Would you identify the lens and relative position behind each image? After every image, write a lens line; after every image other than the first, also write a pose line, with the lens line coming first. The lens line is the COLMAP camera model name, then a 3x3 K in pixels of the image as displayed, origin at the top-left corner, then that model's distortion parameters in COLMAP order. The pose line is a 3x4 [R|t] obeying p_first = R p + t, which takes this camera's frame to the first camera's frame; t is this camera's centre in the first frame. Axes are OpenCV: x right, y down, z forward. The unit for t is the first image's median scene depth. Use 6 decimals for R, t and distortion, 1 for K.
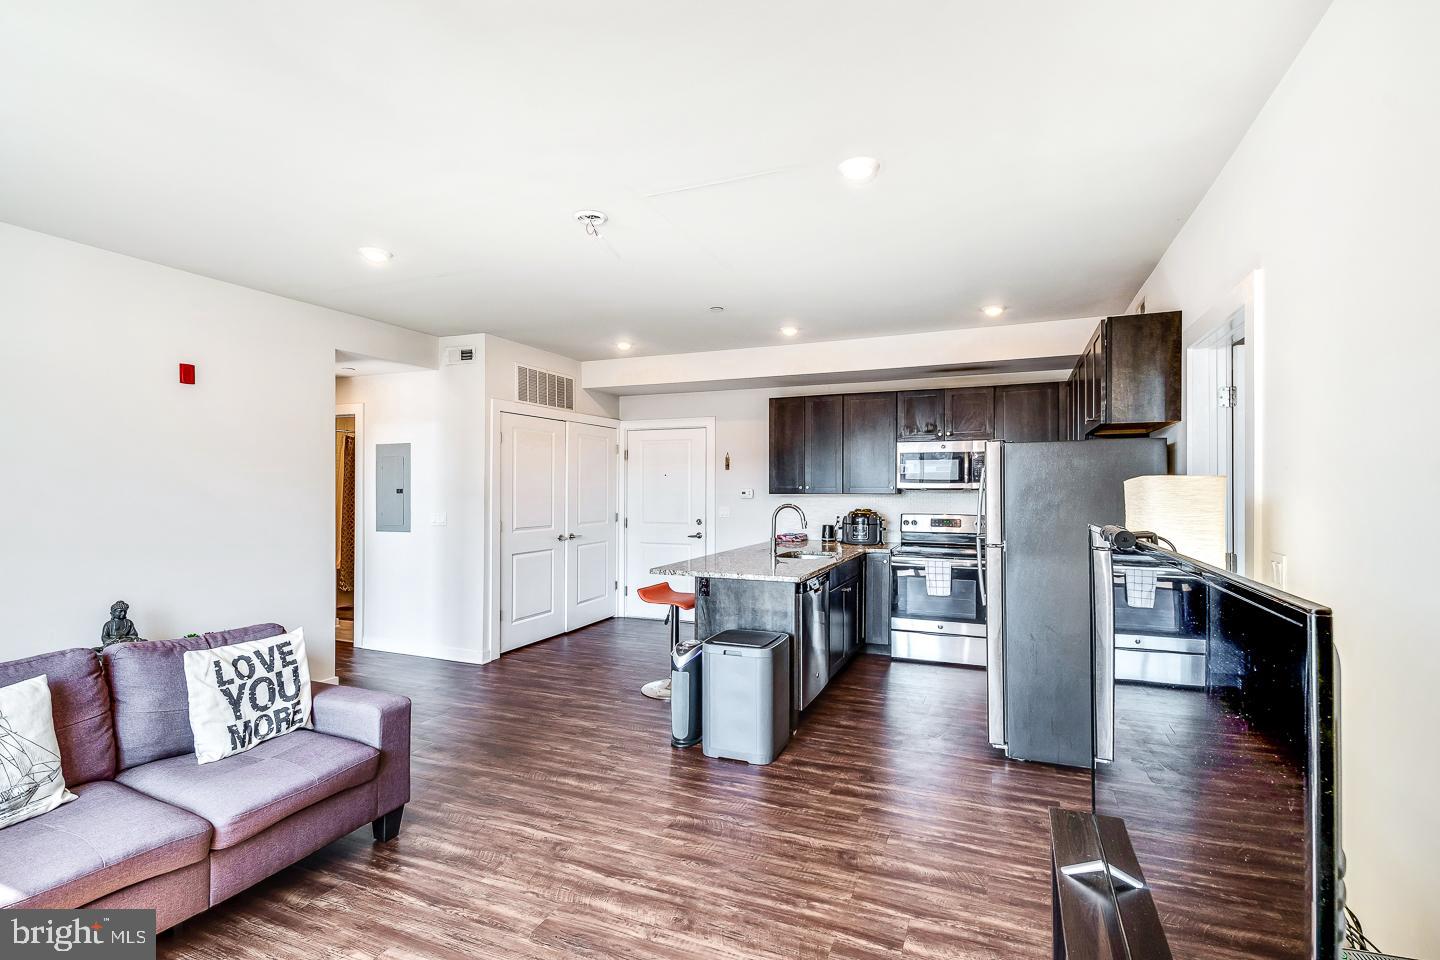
lens RADIAL K [[654.7, 0, 720.9], [0, 654.7, 483.0], [0, 0, 1]] dist [0.003673, 0.000486]
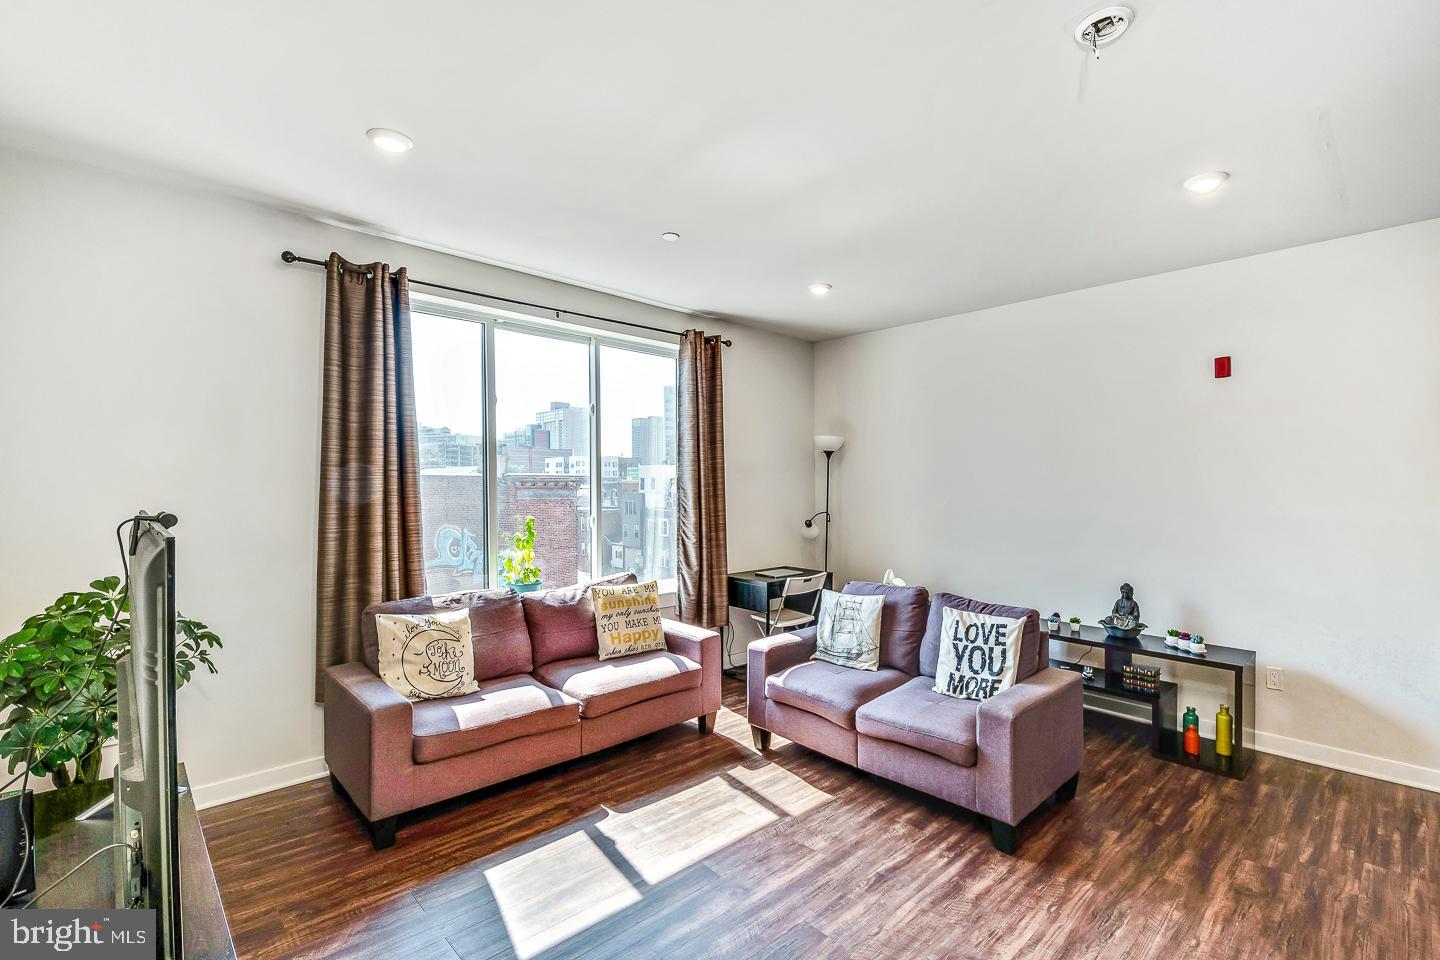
lens RADIAL K [[654.7, 0, 713.5], [0, 654.7, 494.5], [0, 0, 1]] dist [0.003673, 0.000486]
pose [[-0.404493, 0.008460, -0.914502, 0.557683], [0.005090, 0.999963, 0.007000, 0.015980], [0.914527, -0.001824, -0.404521, 1.043703]]
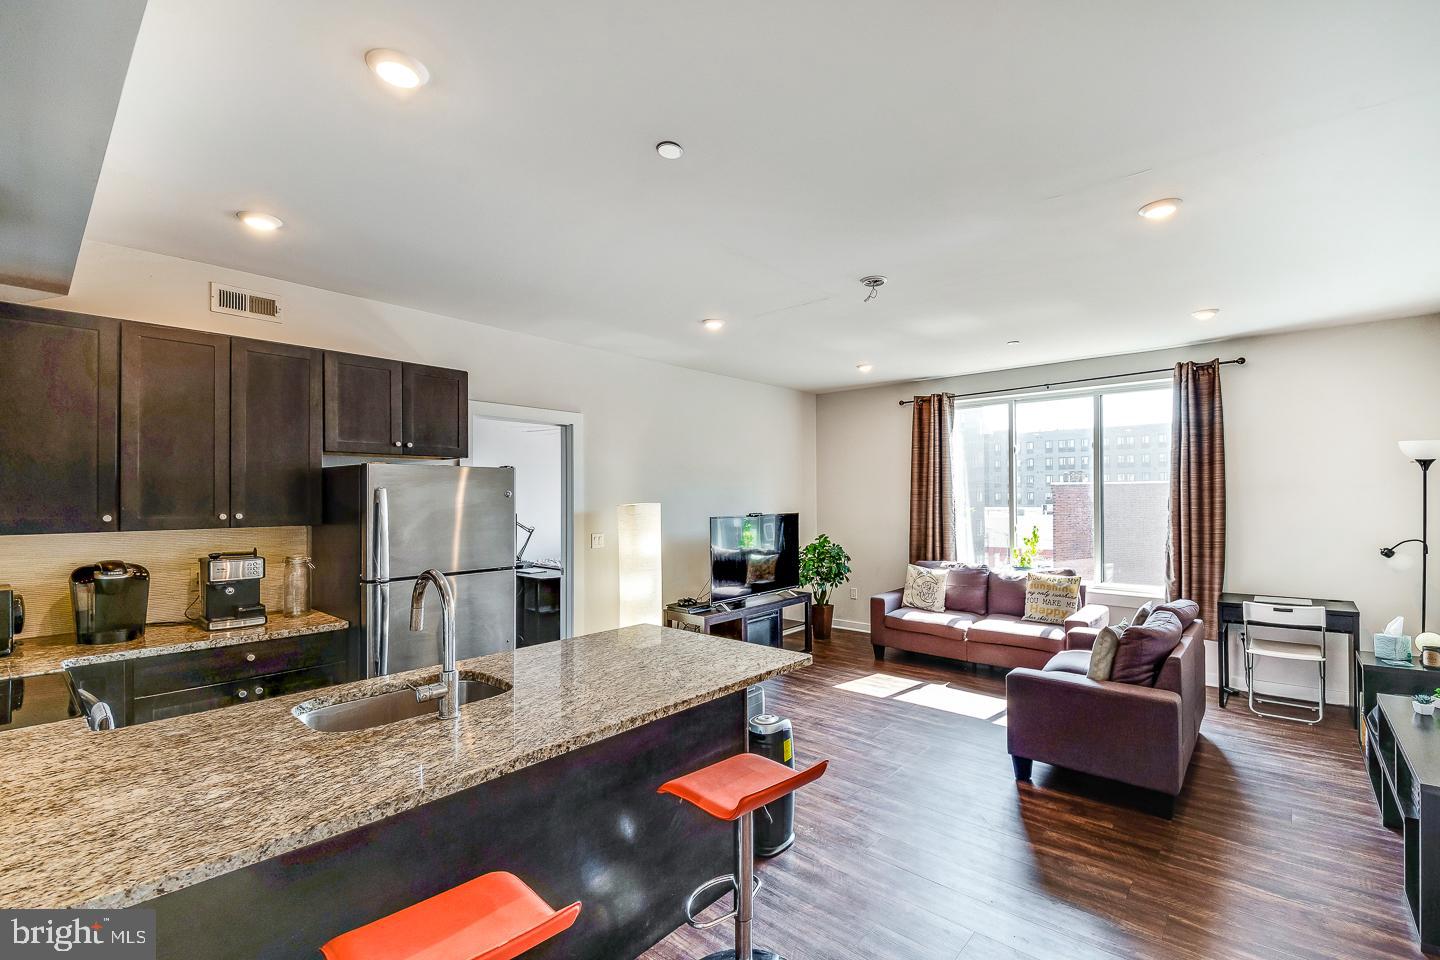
lens RADIAL K [[654.7, 0, 727.6], [0, 654.7, 486.1], [0, 0, 1]] dist [0.003673, 0.000486]
pose [[-0.941140, 0.010099, 0.337866, -0.301522], [0.004355, 0.999833, -0.017755, -0.016433], [-0.337988, -0.015238, -0.941027, 2.368895]]
